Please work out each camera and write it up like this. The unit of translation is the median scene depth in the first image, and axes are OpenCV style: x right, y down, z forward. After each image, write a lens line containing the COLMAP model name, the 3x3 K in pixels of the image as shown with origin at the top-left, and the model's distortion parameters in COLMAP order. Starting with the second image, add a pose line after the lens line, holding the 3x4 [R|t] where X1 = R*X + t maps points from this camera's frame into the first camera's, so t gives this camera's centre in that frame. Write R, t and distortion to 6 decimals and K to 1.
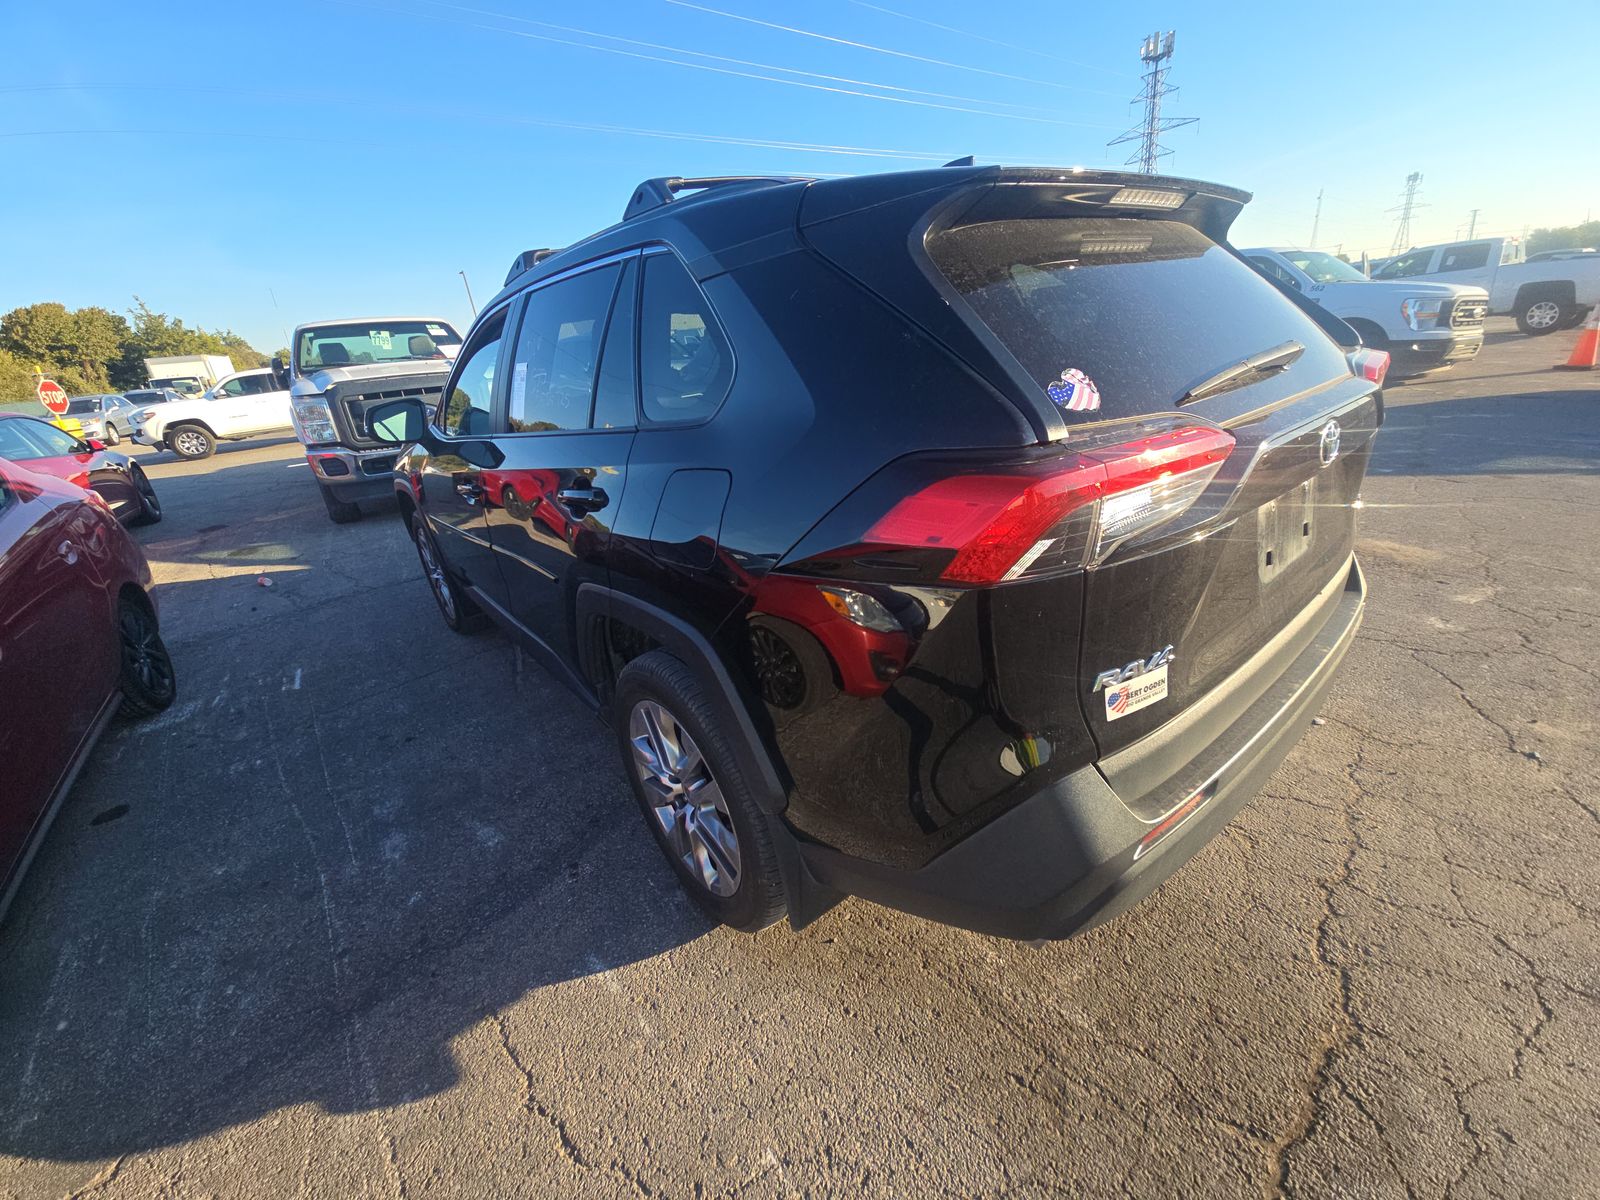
lens RADIAL K [[649.2, 0, 798.2], [0, 649.2, 603.3], [0, 0, 1]] dist [0.006177, -0.005581]
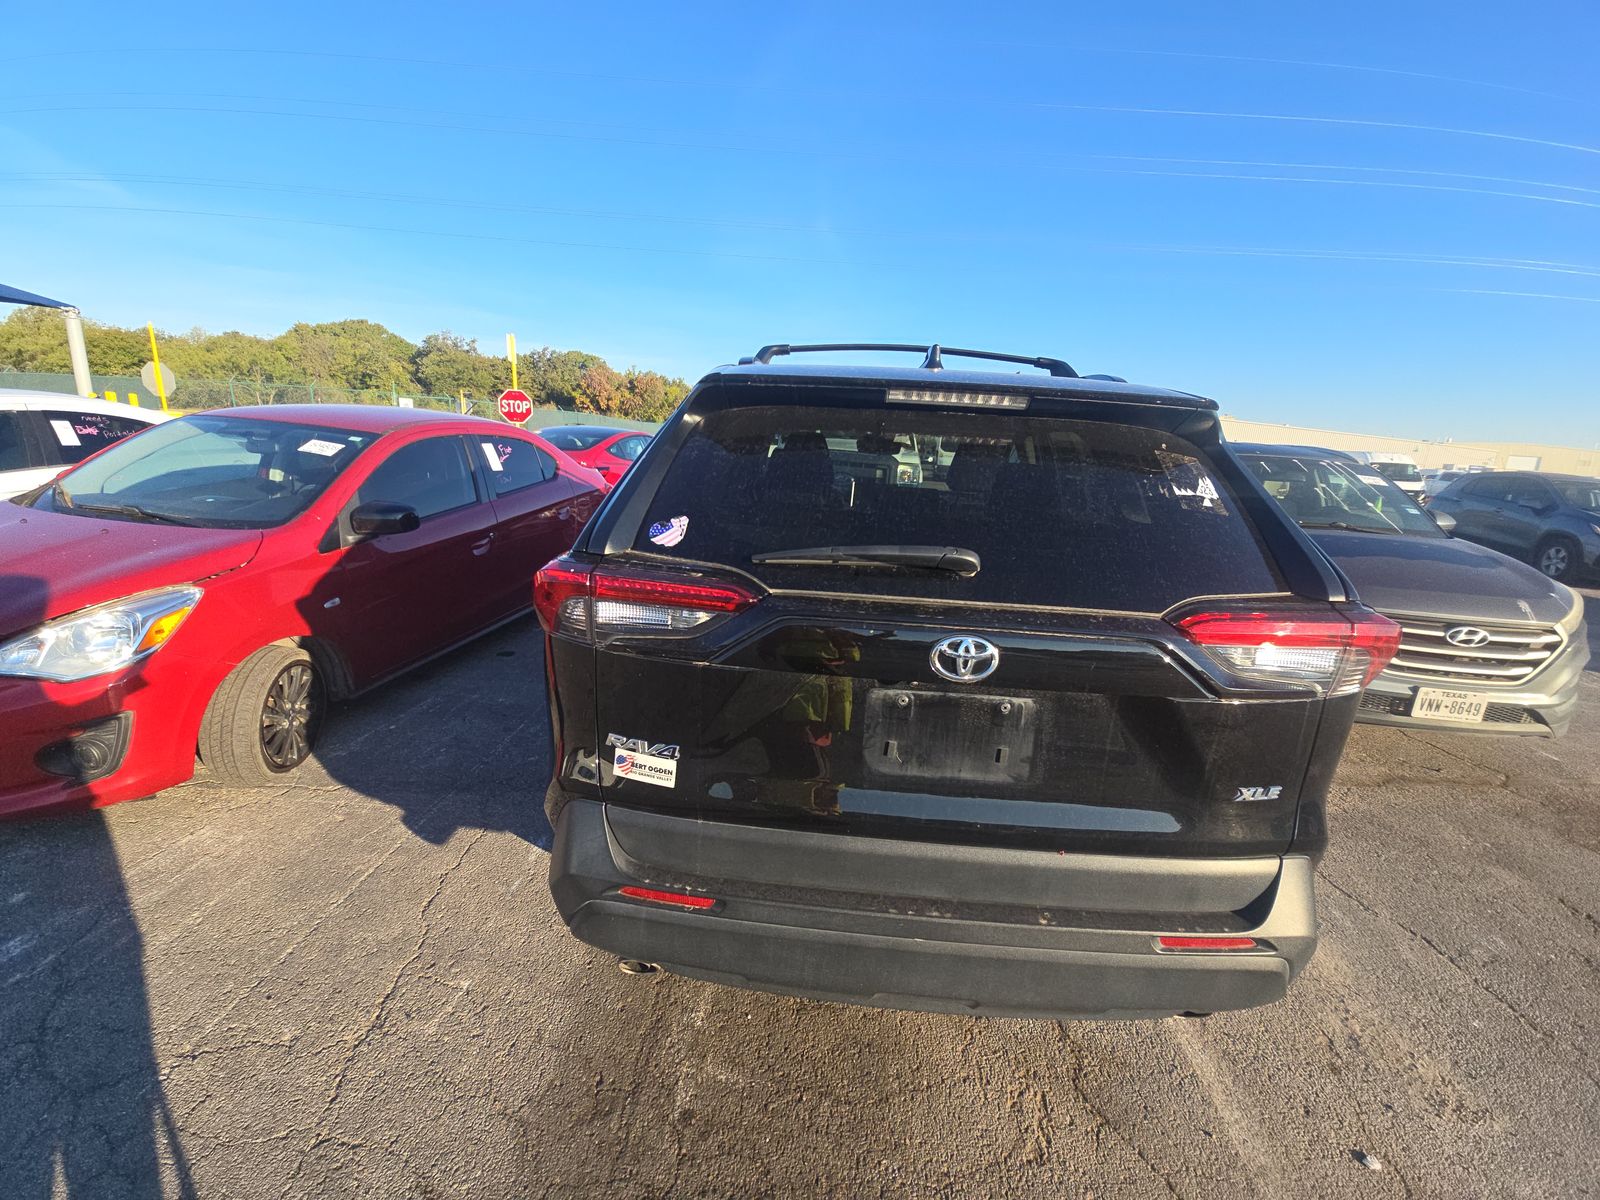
lens RADIAL K [[649.2, 0, 810.4], [0, 649.2, 594.2], [0, 0, 1]] dist [0.006177, -0.005581]
pose [[0.728905, 0.287841, -0.621164, 1.058817], [-0.373838, 0.927451, -0.008908, -0.208341], [0.573535, 0.238708, 0.783630, 0.085869]]
